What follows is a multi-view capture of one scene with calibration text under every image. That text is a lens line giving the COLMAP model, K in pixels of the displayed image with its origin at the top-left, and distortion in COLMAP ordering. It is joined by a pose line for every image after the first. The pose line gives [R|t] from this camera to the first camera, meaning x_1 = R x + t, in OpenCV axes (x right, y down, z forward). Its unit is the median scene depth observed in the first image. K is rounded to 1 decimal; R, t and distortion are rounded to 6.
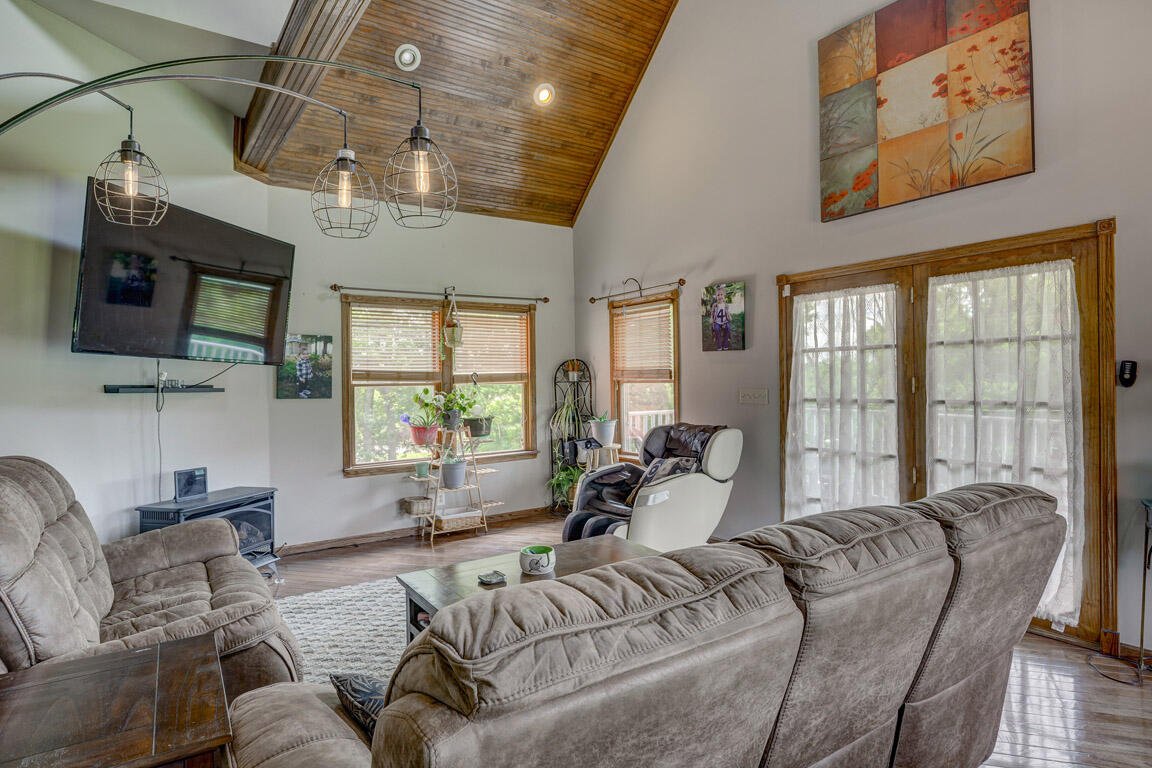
lens RADIAL K [[649.6, 0, 576.9], [0, 649.6, 382.1], [0, 0, 1]] dist [-0.002143, 0.002409]
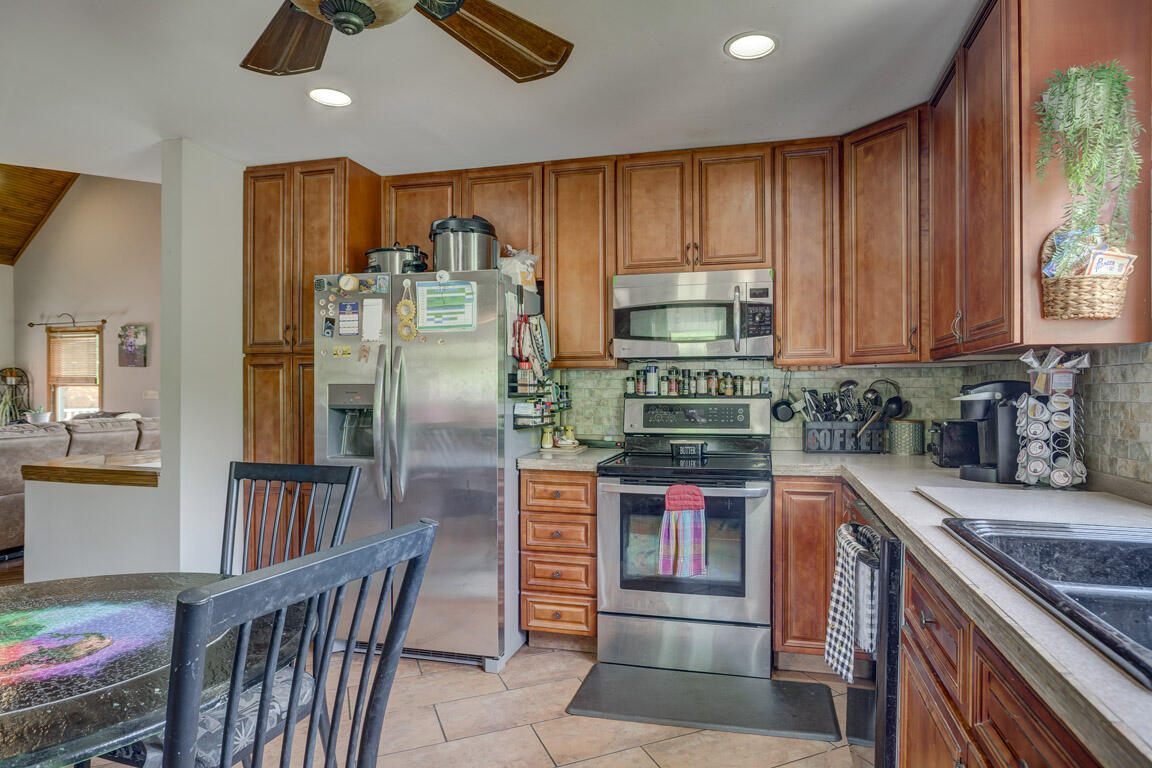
lens RADIAL K [[649.6, 0, 581.5], [0, 649.6, 389.6], [0, 0, 1]] dist [-0.002143, 0.002409]
pose [[0.763470, 0.015690, 0.645652, 0.028868], [-0.010286, 0.999873, -0.012135, 0.013859], [-0.645761, 0.002624, 0.763535, -0.801783]]
